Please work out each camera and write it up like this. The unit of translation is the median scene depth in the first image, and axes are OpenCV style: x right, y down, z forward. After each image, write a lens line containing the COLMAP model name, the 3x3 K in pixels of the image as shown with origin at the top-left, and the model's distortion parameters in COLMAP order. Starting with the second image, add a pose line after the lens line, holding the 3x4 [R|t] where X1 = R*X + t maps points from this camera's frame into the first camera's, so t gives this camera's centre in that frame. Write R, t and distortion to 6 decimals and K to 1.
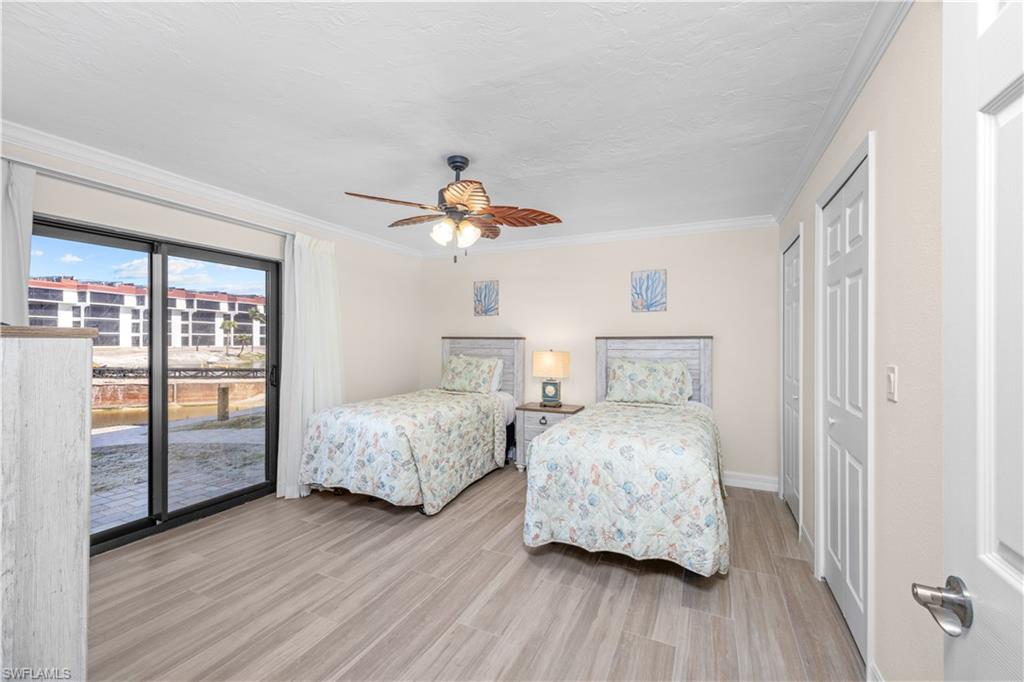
lens RADIAL K [[416.8, 0, 512.0], [0, 416.8, 341.0], [0, 0, 1]] dist [0.001399, 0.000087]
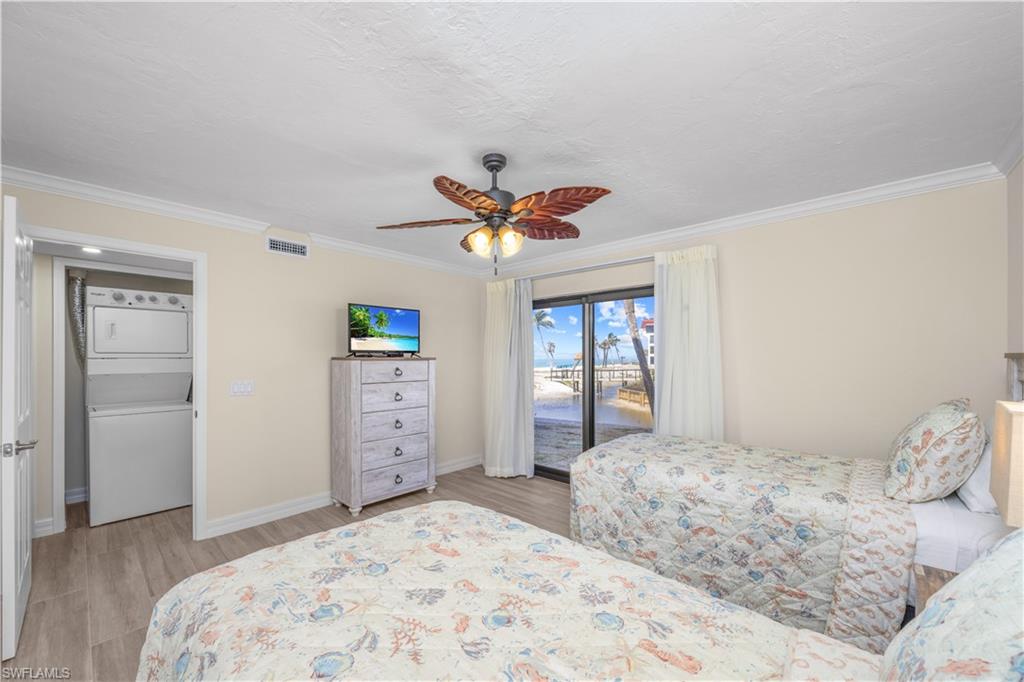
lens RADIAL K [[399.9, 0, 512.5], [0, 399.9, 360.4], [0, 0, 1]] dist [-0.001397, 0.000037]
pose [[-0.291637, 0.001214, -0.956528, 0.483244], [-0.001491, 0.999997, 0.001724, -0.004877], [0.956528, 0.001929, -0.291635, 0.921534]]
